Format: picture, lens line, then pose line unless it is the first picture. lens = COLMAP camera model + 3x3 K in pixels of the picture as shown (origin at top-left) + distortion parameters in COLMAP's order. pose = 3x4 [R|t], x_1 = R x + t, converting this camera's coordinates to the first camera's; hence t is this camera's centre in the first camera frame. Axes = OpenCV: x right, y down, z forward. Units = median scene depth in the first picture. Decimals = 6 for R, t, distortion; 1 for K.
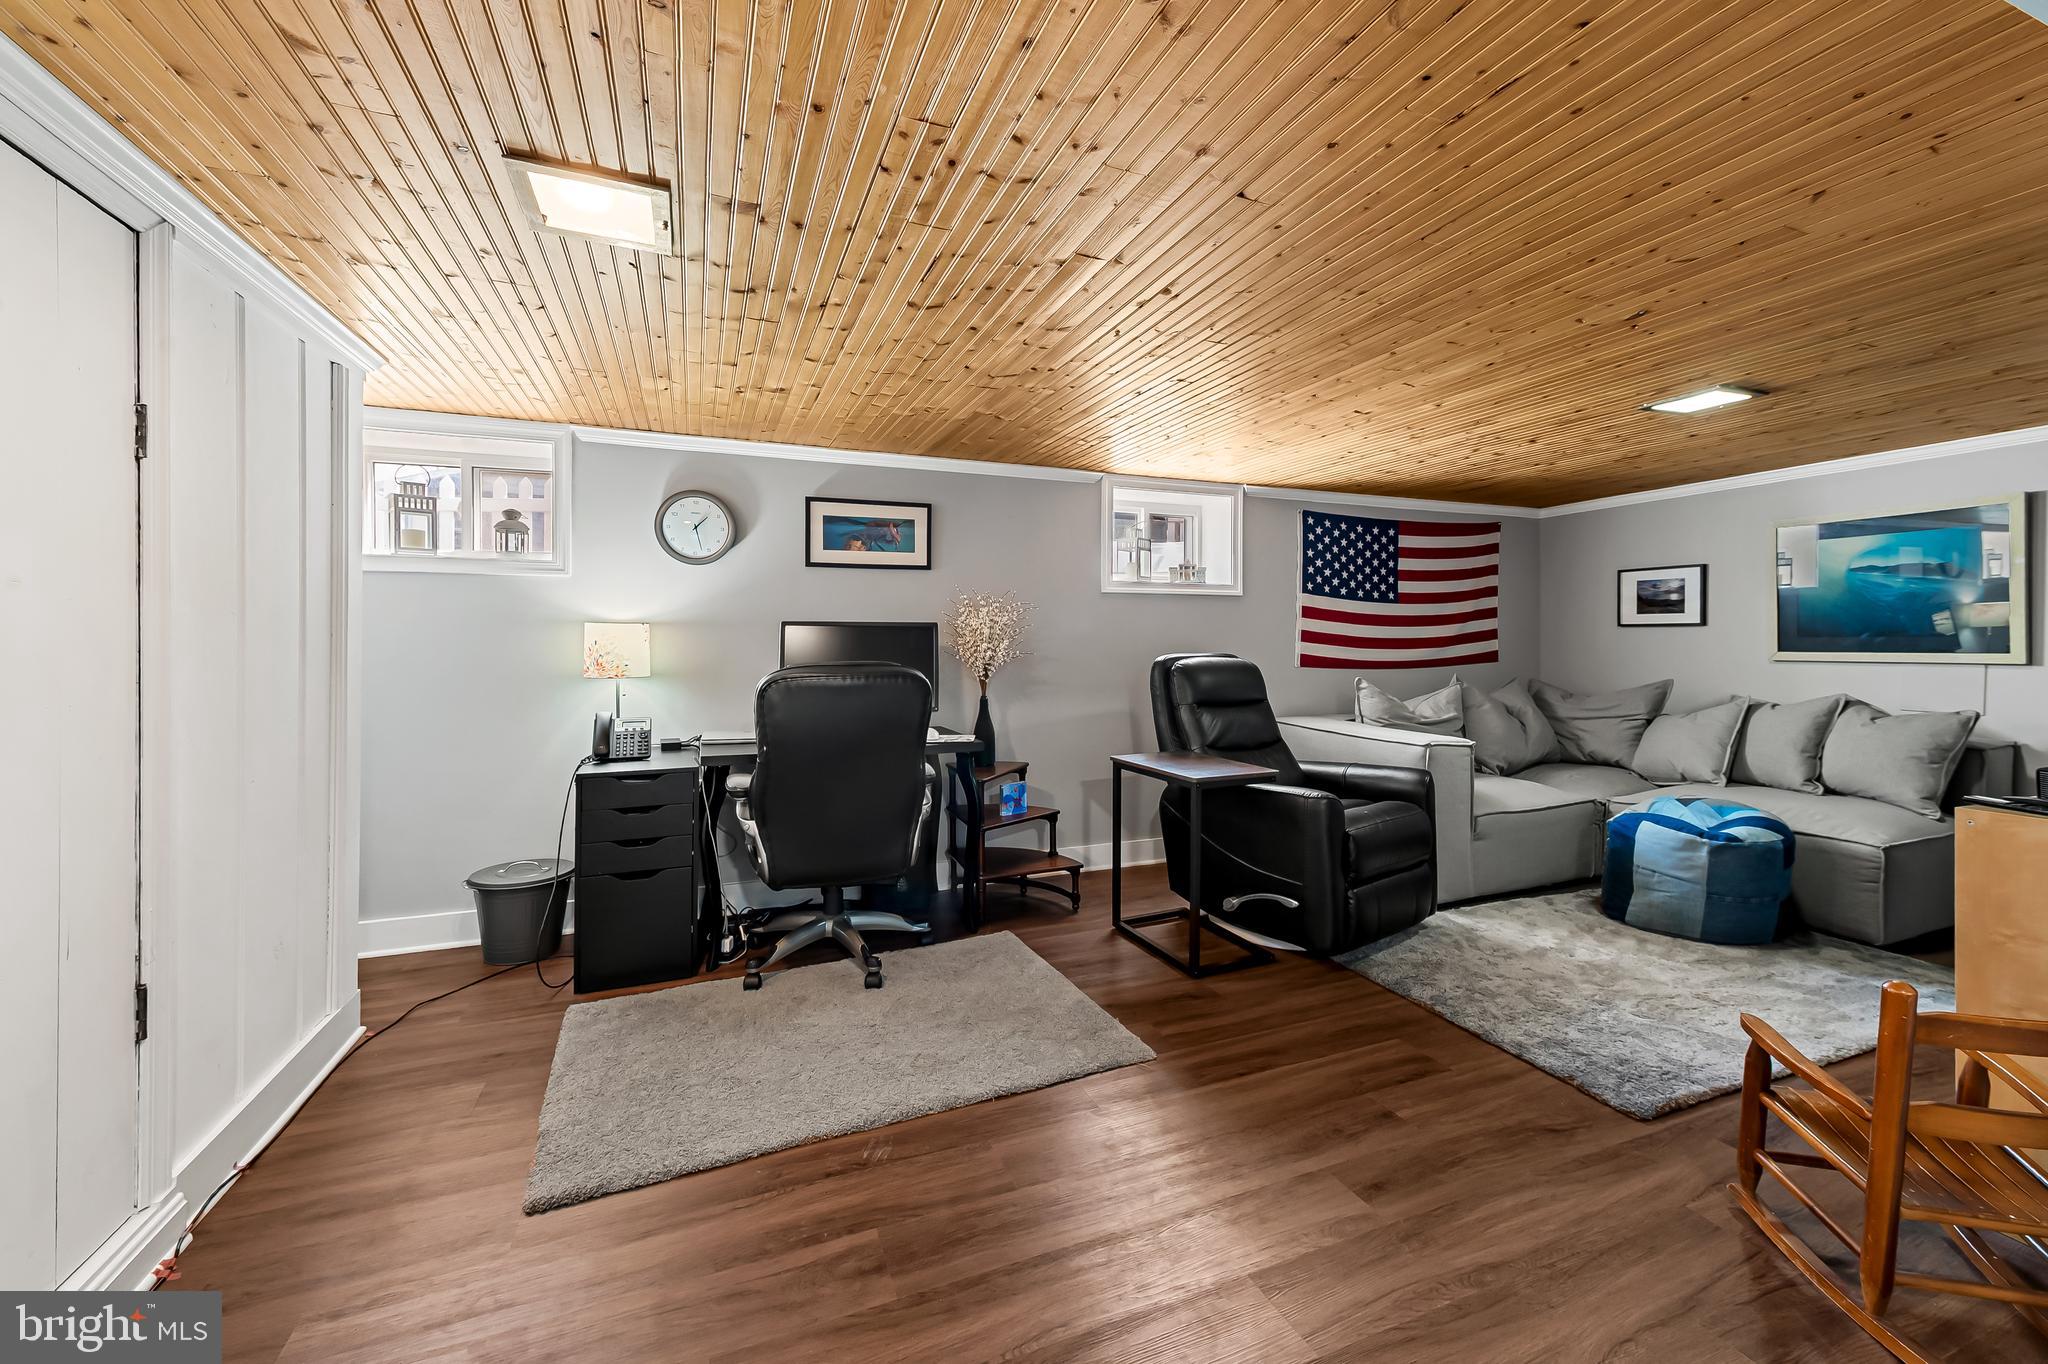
lens RADIAL K [[831.8, 0, 1031.6], [0, 831.8, 622.1], [0, 0, 1]] dist [0.008823, -0.000037]
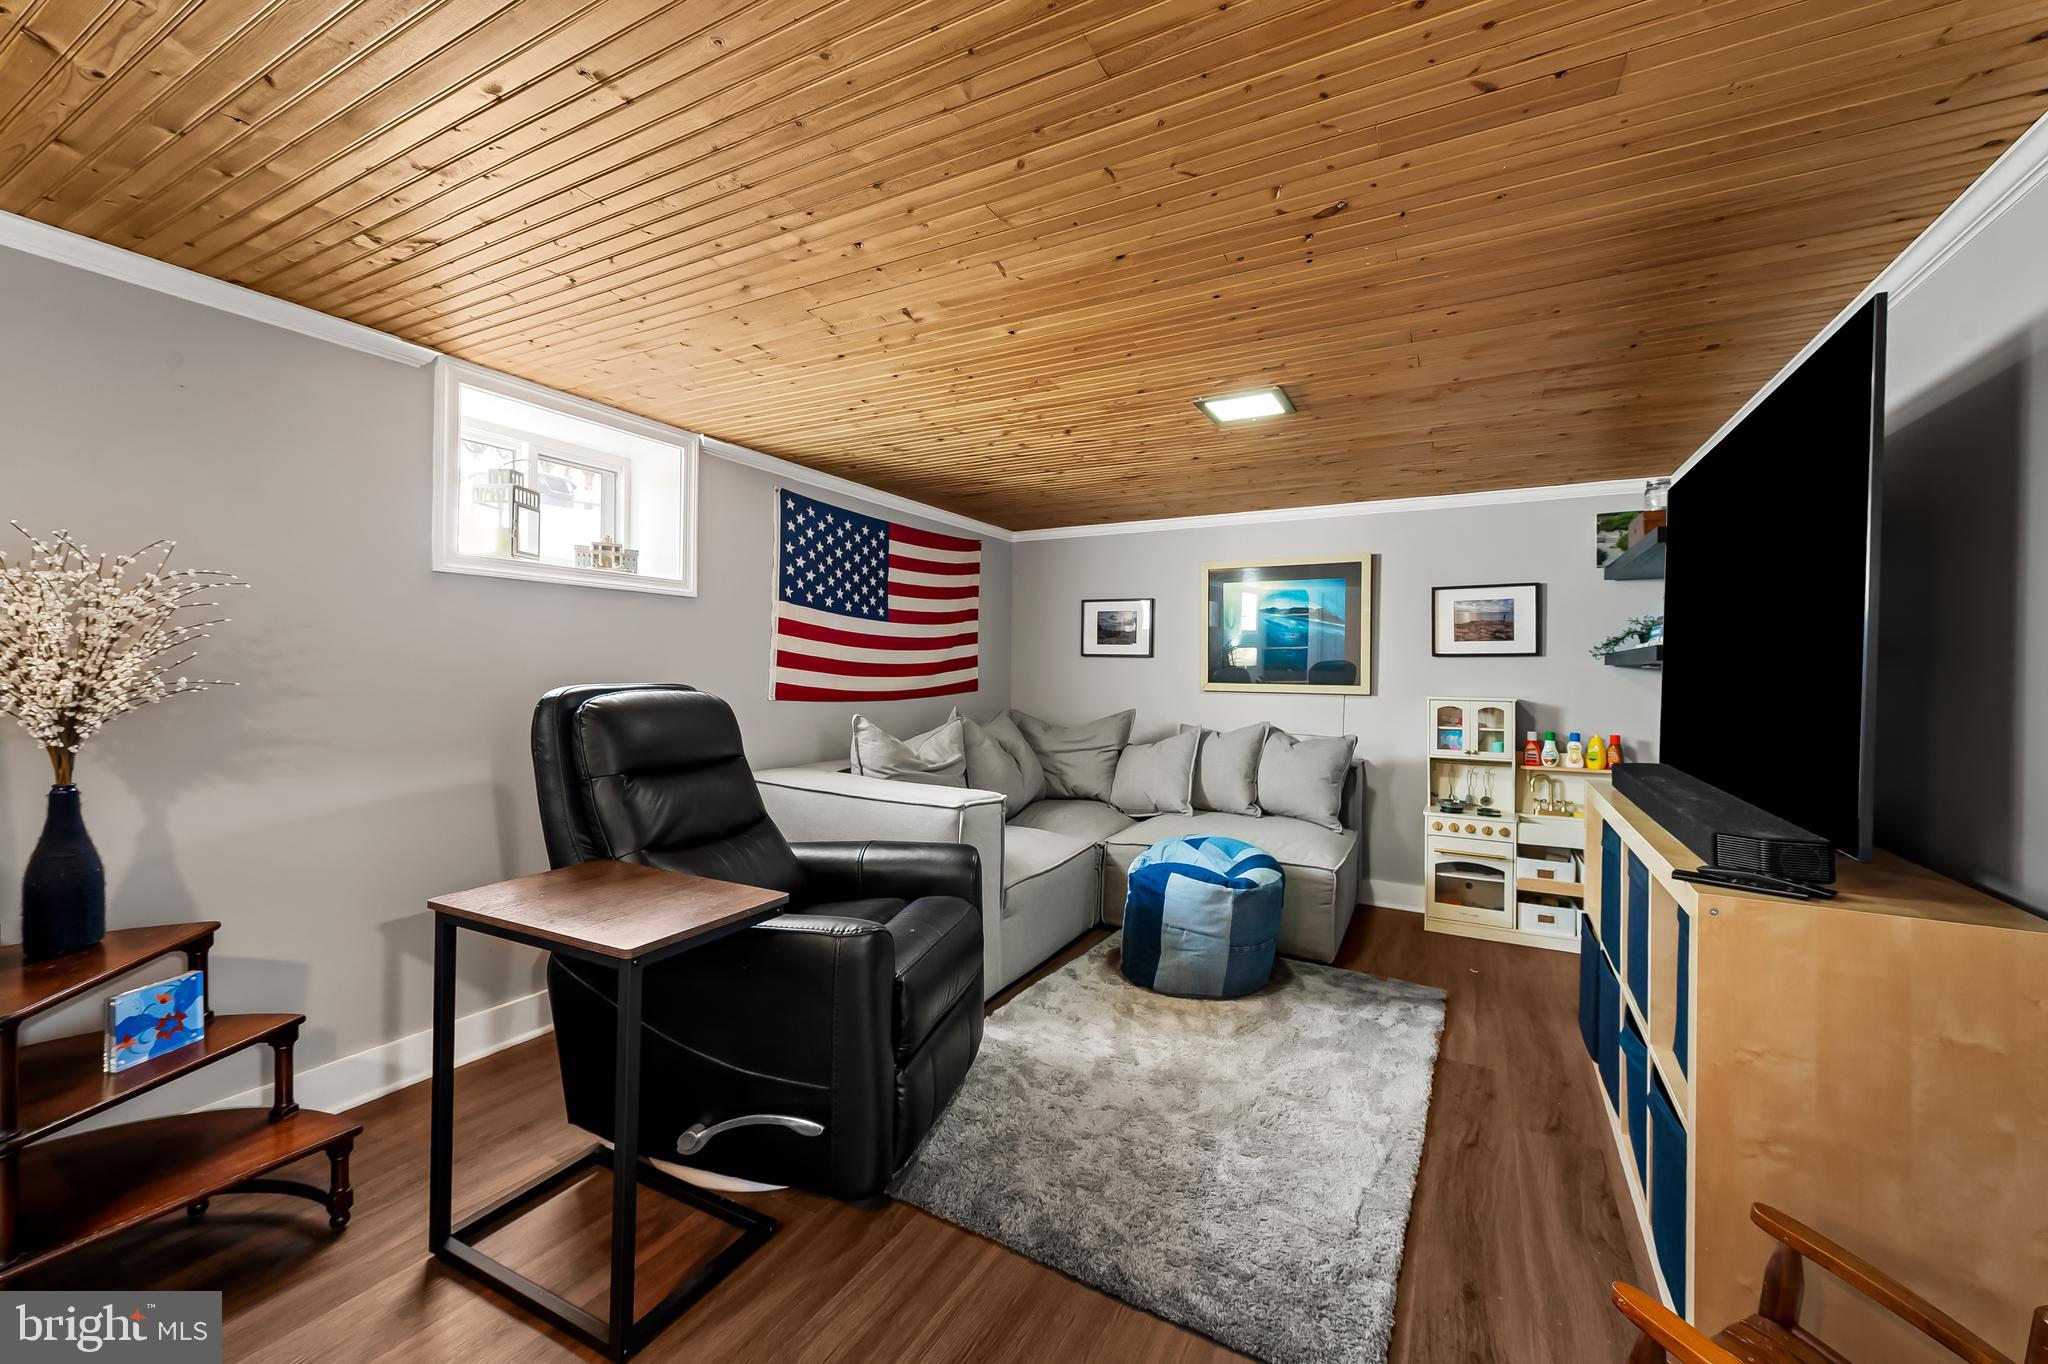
lens RADIAL K [[814.5, 0, 1036.2], [0, 814.5, 686.0], [0, 0, 1]] dist [0.006884, -0.000201]
pose [[0.778904, 0.001404, 0.627141, 0.064797], [-0.032018, 0.998782, 0.037530, 0.008600], [-0.626325, -0.049312, 0.778001, 0.382573]]
